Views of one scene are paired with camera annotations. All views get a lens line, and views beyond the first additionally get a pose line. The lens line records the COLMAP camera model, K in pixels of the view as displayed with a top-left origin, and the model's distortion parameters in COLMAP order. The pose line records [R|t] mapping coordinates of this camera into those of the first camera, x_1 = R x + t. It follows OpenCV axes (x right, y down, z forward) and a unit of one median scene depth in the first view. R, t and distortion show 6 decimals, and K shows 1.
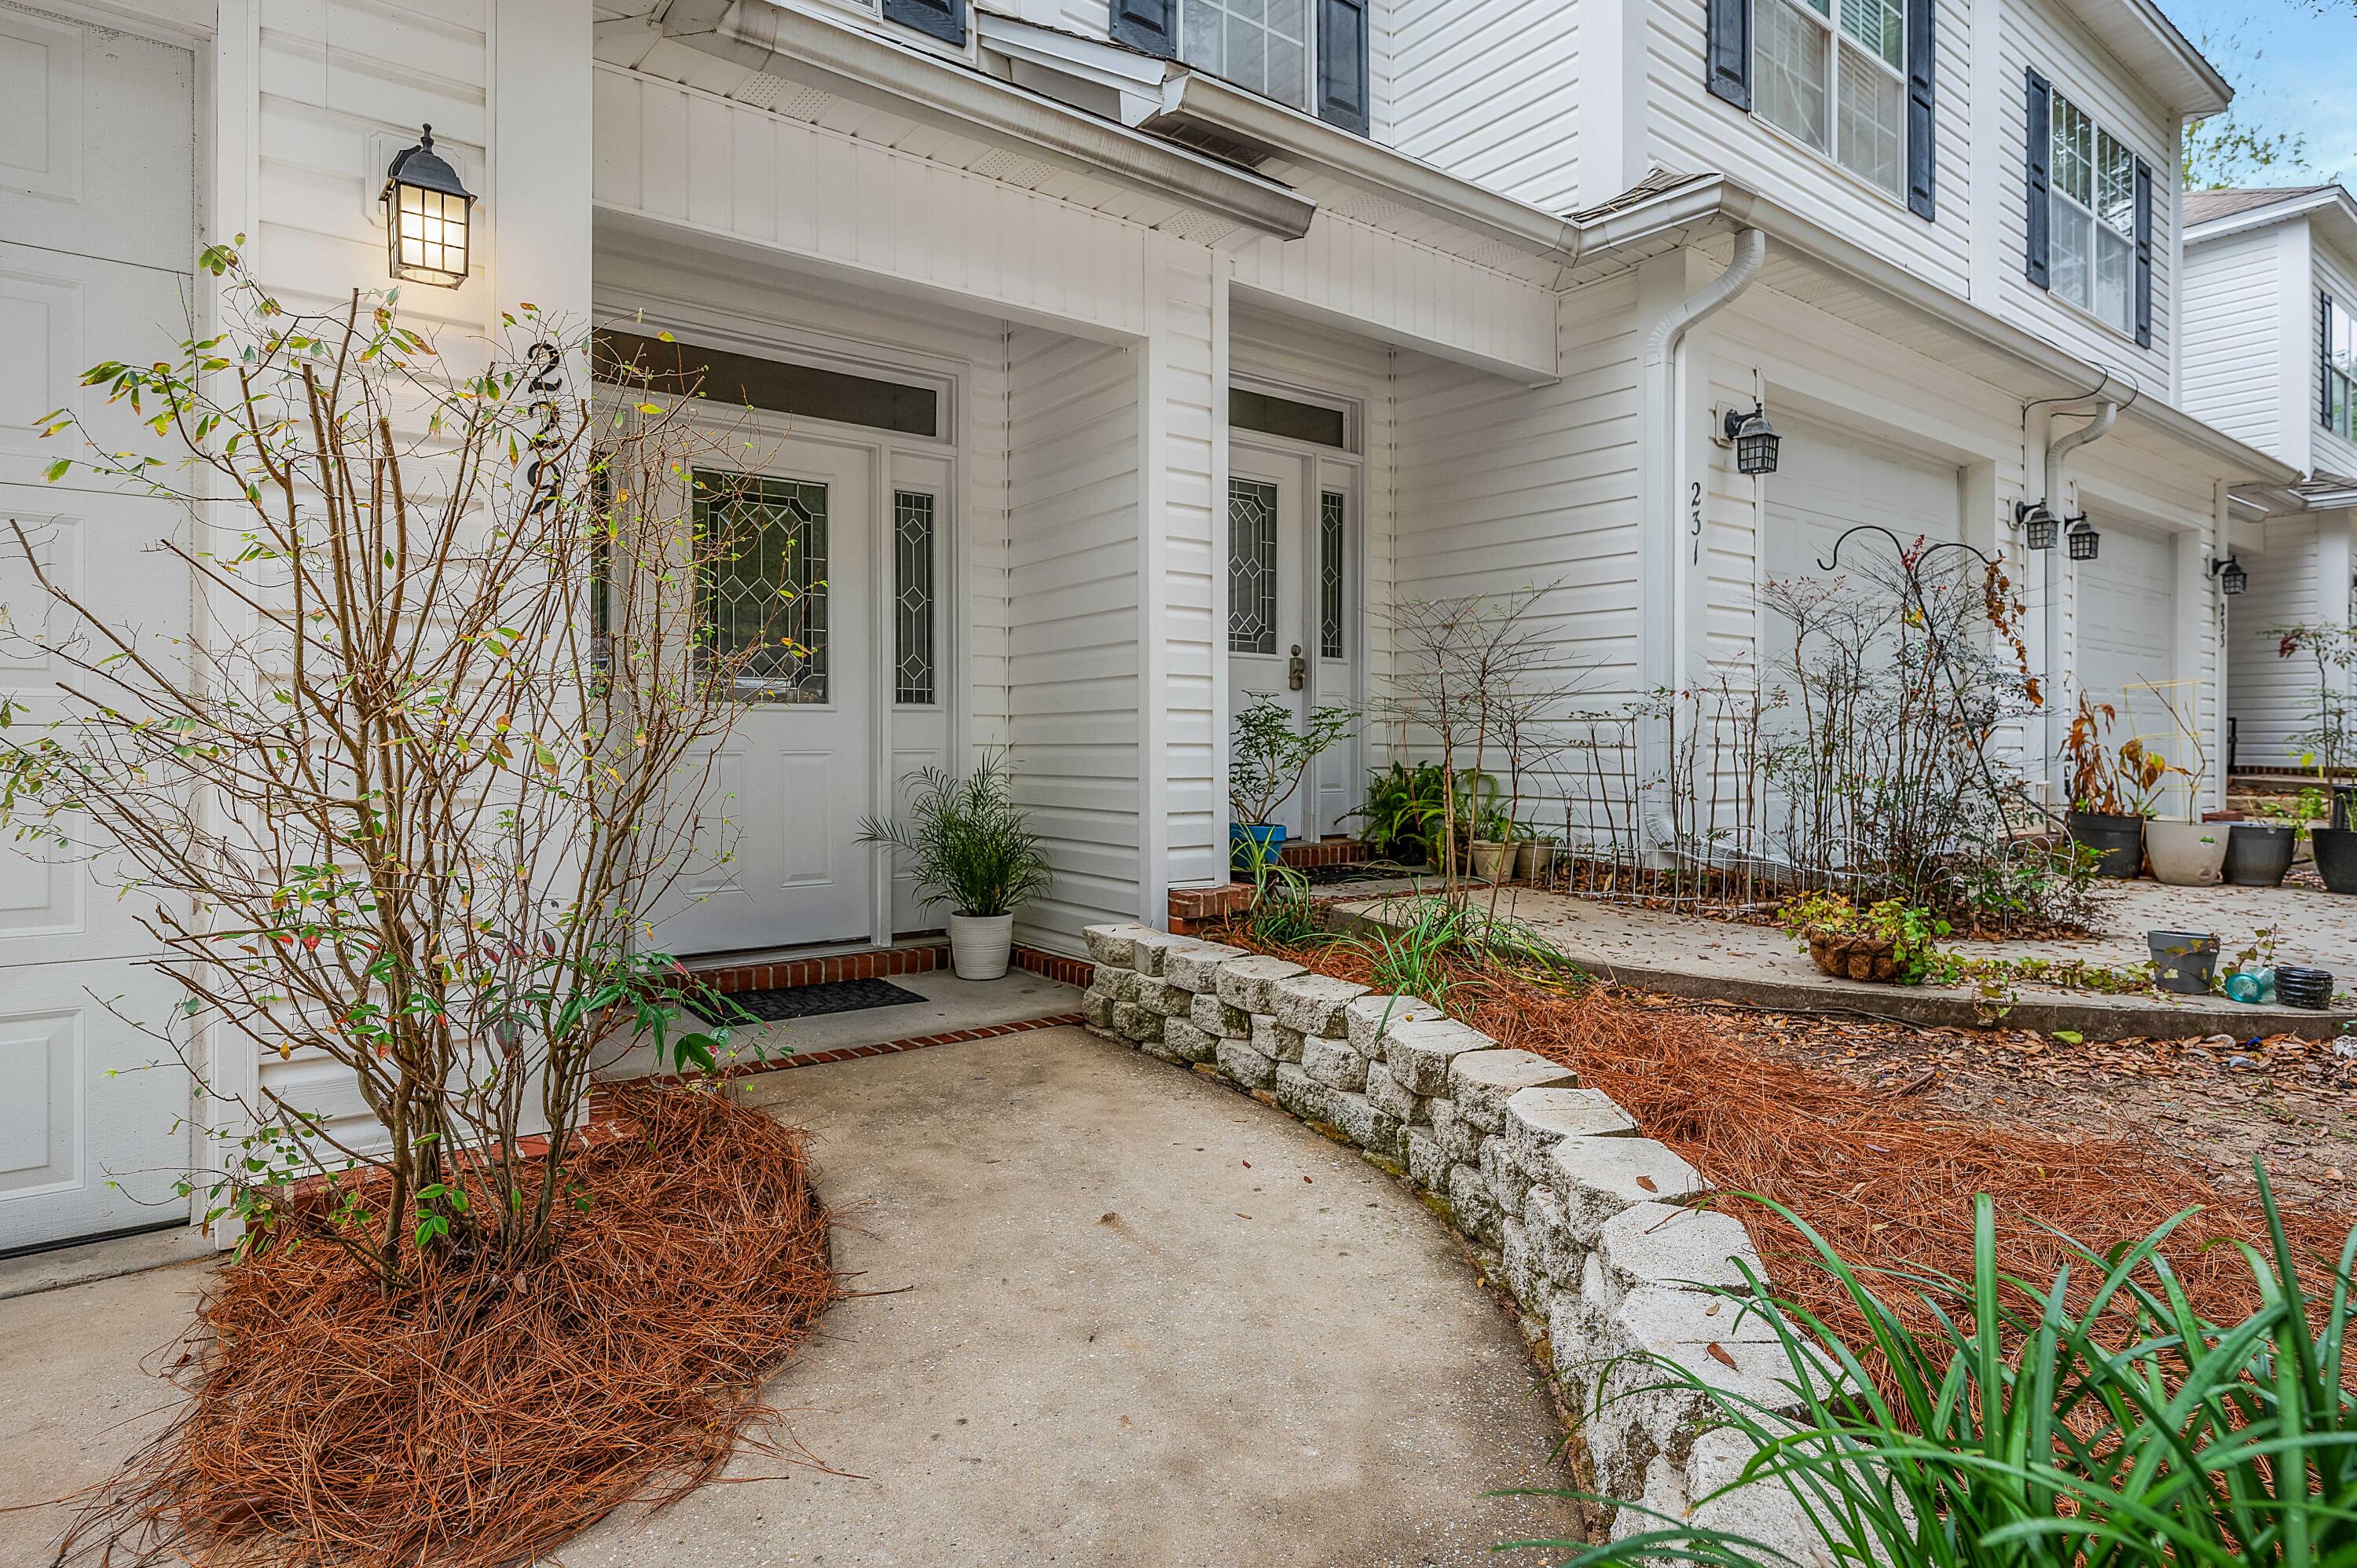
lens RADIAL K [[1240.4, 0, 1175.3], [0, 1240.4, 744.1], [0, 0, 1]] dist [-0.002599, 0.000236]
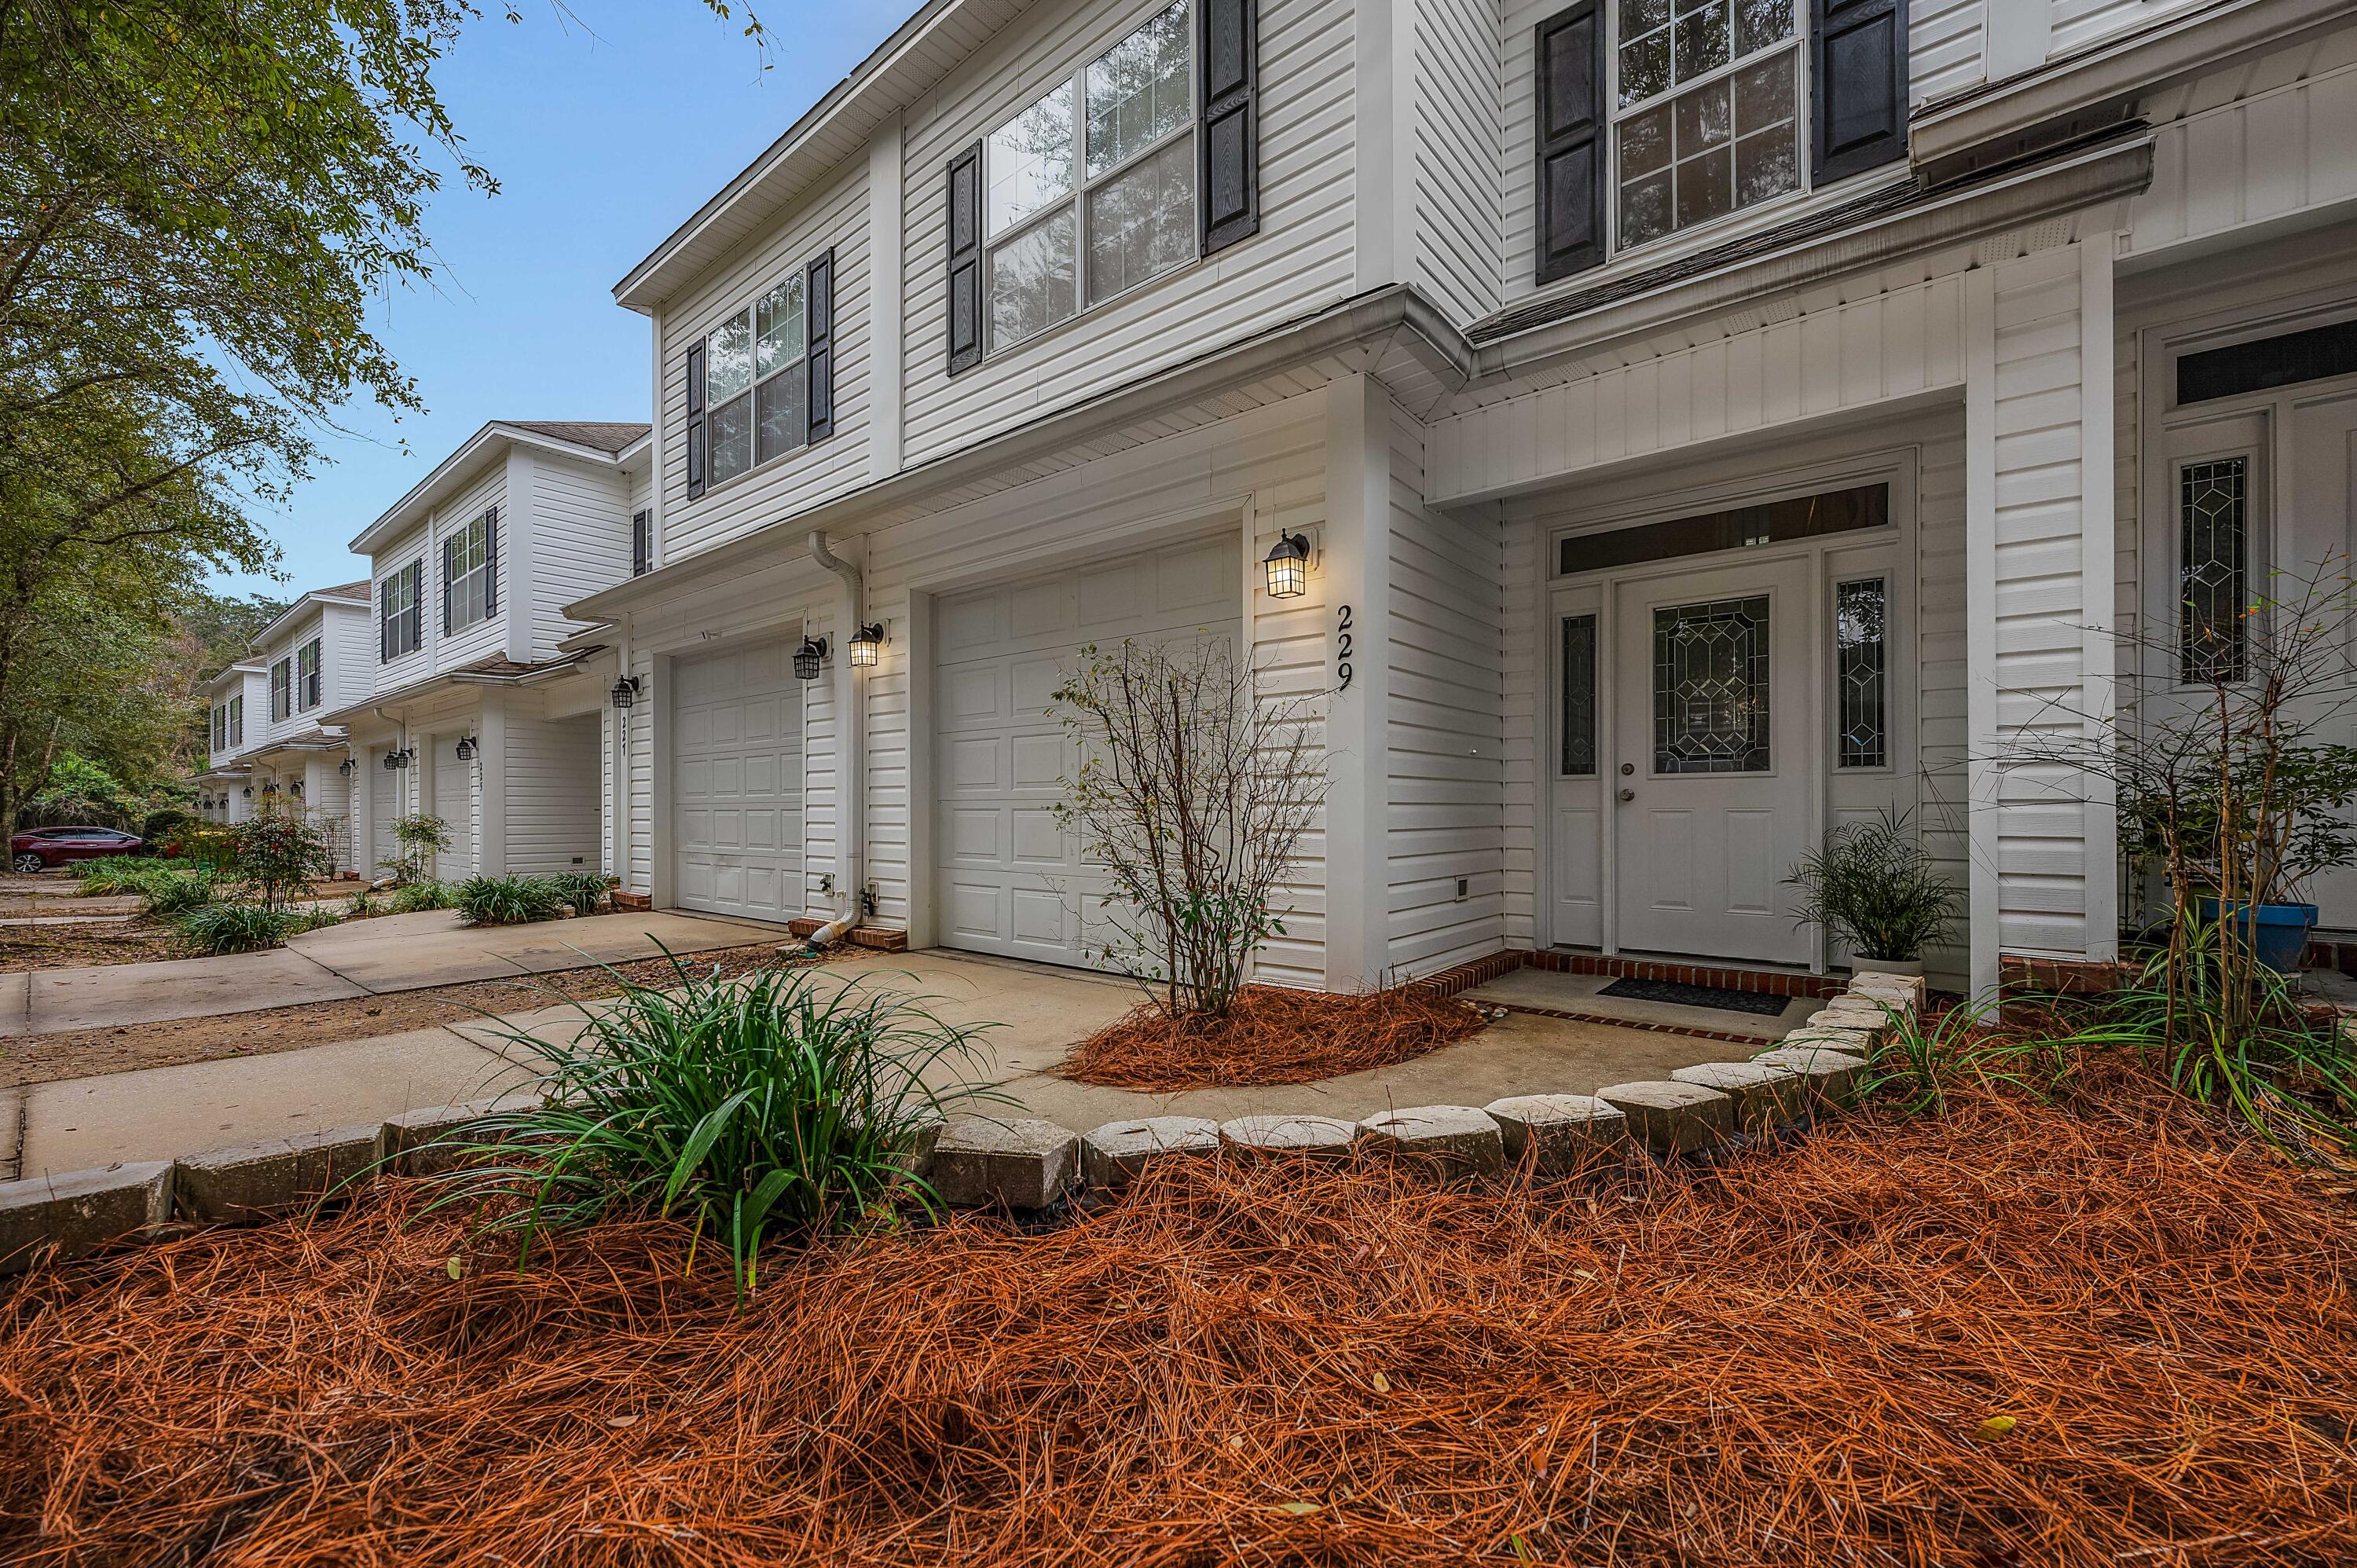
lens RADIAL K [[912.0, 0, 1161.7], [0, 912.0, 804.2], [0, 0, 1]] dist [-0.001877, 0.000157]
pose [[0.225959, -0.008248, -0.974102, 0.501740], [0.001428, 0.999966, -0.008136, 0.008133], [0.974136, 0.000447, 0.225963, 0.212364]]
